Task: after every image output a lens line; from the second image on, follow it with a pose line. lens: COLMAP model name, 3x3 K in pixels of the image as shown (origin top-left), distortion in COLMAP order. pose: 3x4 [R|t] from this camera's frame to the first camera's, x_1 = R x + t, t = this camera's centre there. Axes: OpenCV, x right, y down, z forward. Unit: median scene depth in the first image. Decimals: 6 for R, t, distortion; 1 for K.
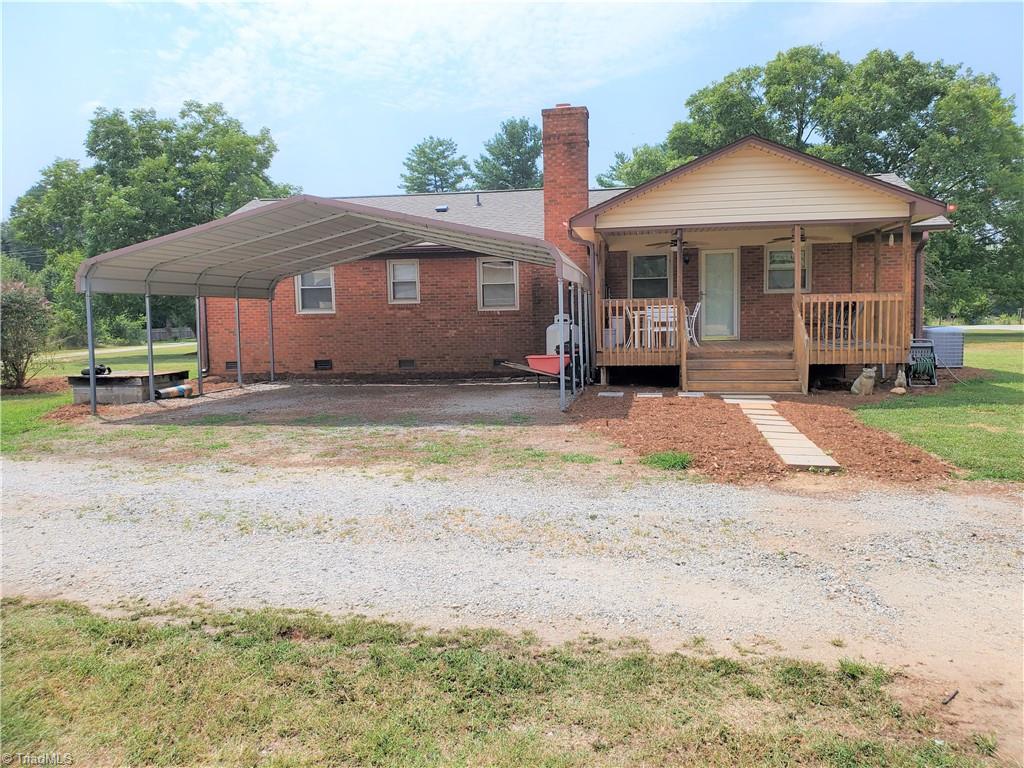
lens RADIAL K [[799.3, 0, 517.1], [0, 799.3, 373.3], [0, 0, 1]] dist [0.025030, -0.018965]
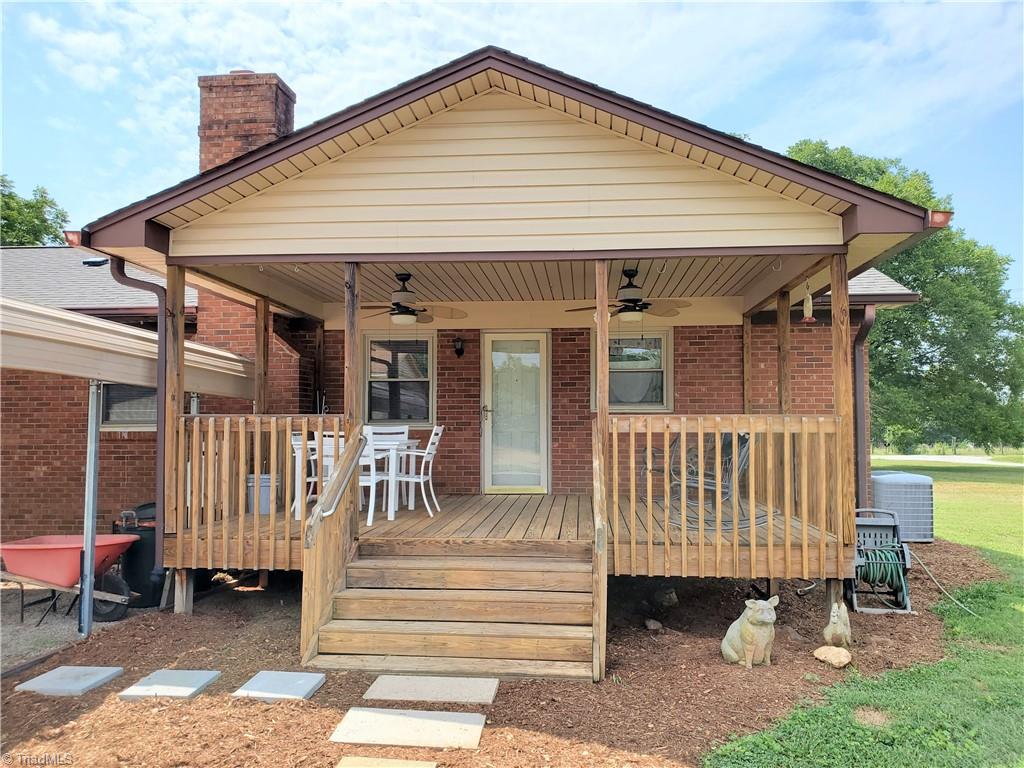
lens RADIAL K [[799.3, 0, 509.7], [0, 799.3, 392.7], [0, 0, 1]] dist [0.025030, -0.018965]
pose [[0.997738, 0.023491, 0.062987, 0.244054], [-0.015707, 0.992488, -0.121331, -0.050224], [-0.065364, 0.120067, 0.990612, 0.510640]]
